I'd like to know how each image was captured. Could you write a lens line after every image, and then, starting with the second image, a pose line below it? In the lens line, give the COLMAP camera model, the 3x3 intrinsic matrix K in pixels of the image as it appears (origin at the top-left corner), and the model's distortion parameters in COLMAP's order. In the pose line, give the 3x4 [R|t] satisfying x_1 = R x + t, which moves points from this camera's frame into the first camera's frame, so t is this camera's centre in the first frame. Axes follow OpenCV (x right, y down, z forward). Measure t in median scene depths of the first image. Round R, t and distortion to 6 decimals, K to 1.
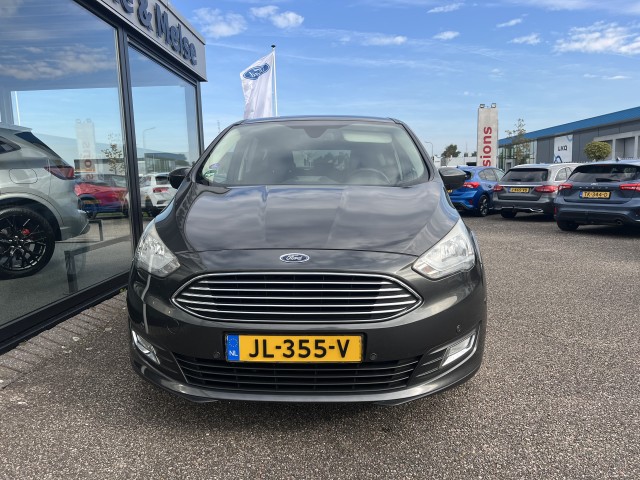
lens RADIAL K [[480.0, 0, 320.0], [0, 480.0, 241.1], [0, 0, 1]] dist [0.021319, -0.042537]
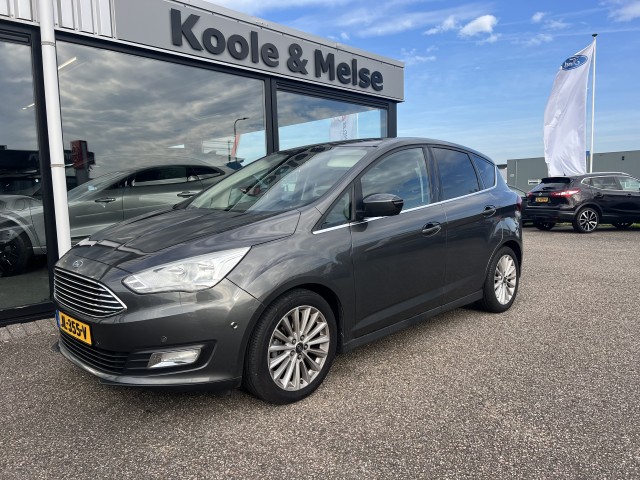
lens RADIAL K [[486.1, 0, 324.5], [0, 486.1, 233.7], [0, 0, 1]] dist [0.052224, -0.060104]
pose [[0.745544, 0.062794, -0.663492, 0.635000], [-0.081643, 0.996658, 0.002586, -0.052449], [0.661437, 0.052242, 0.748179, 0.159923]]
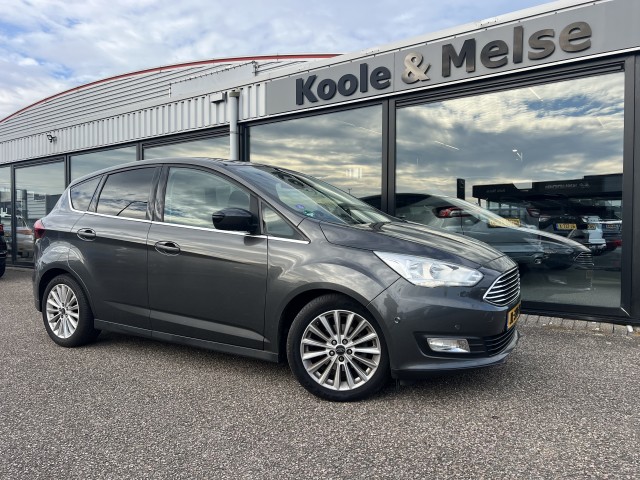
lens RADIAL K [[486.1, 0, 317.4], [0, 486.1, 241.6], [0, 0, 1]] dist [0.052224, -0.060104]
pose [[-0.553679, 0.043823, -0.831576, 0.842806], [-0.094375, 0.988878, 0.114949, -0.224123], [0.827365, 0.142124, -0.543385, 1.737641]]
